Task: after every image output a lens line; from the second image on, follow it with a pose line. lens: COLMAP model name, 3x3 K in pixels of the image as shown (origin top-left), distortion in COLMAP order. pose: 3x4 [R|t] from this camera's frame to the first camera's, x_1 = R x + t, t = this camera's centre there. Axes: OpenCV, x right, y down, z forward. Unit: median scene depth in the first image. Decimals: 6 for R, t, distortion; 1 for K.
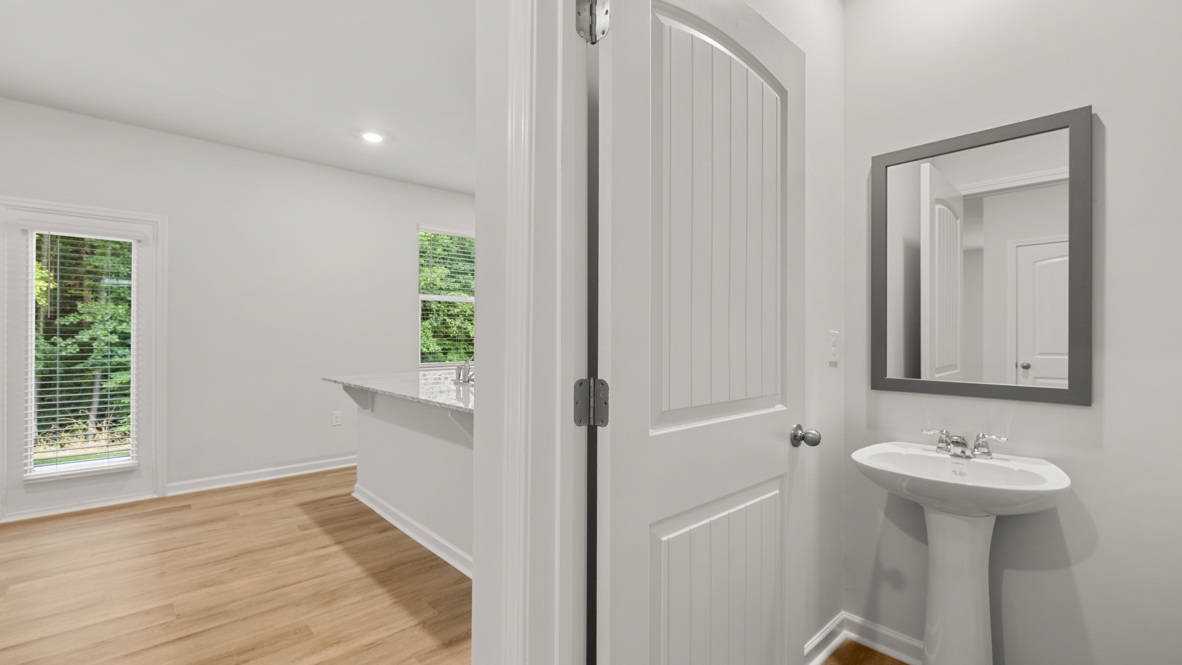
lens RADIAL K [[502.2, 0, 580.6], [0, 502.2, 339.8], [0, 0, 1]] dist [-0.001071, -0.000099]
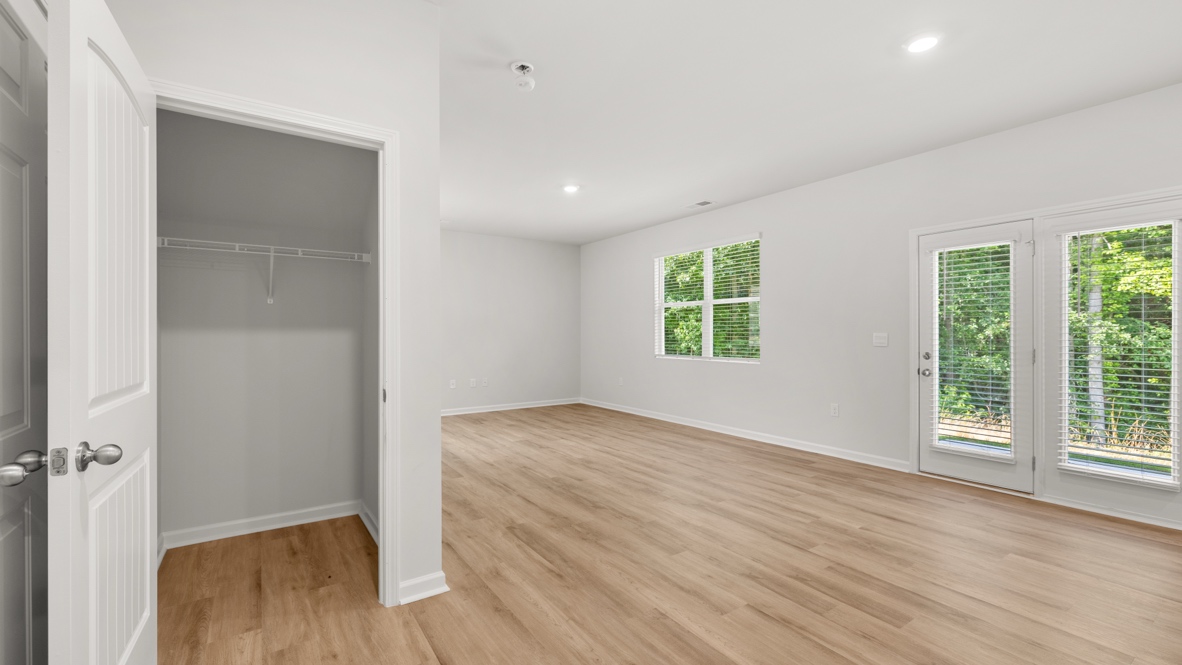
lens RADIAL K [[494.7, 0, 589.6], [0, 494.7, 335.5], [0, 0, 1]] dist [-0.001254, 0.000047]
pose [[-0.144774, 0.000413, -0.989465, 0.076139], [-0.004072, 0.999991, 0.001013, -0.001275], [0.989456, 0.004175, -0.144771, 0.144585]]
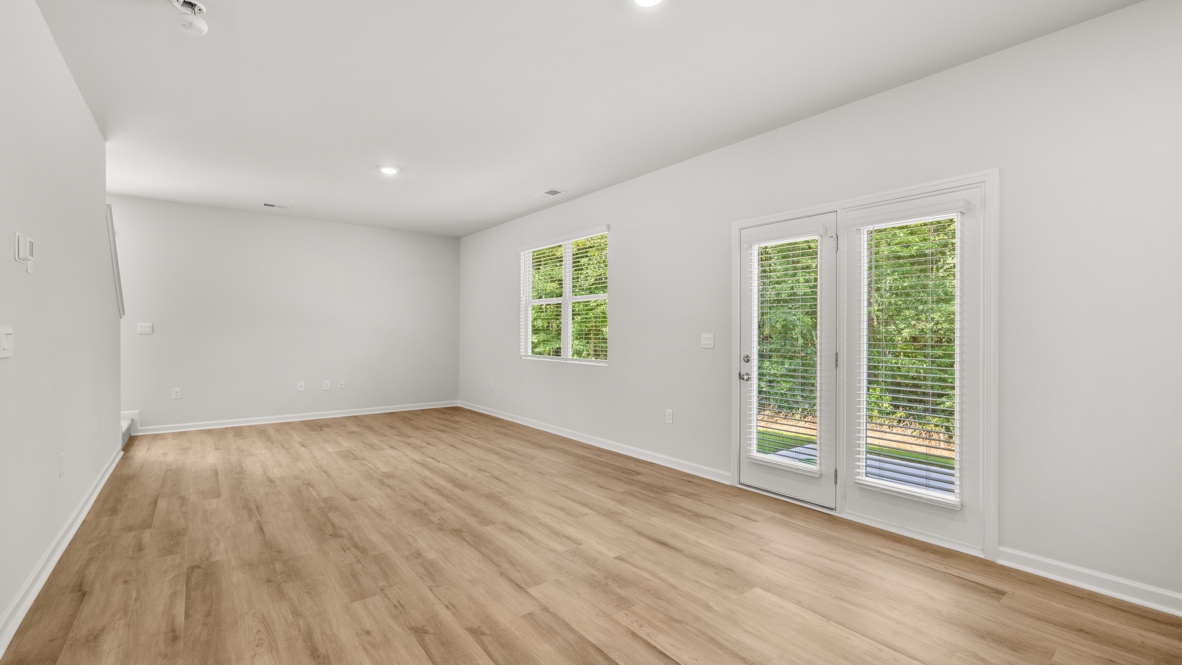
lens RADIAL K [[496.8, 0, 585.5], [0, 496.8, 330.7], [0, 0, 1]] dist [-0.001614, -0.000145]
pose [[-0.072131, -0.007732, -0.997365, -0.085603], [-0.011715, 0.999908, -0.006904, -0.004836], [0.997326, 0.011186, -0.072215, 0.490357]]
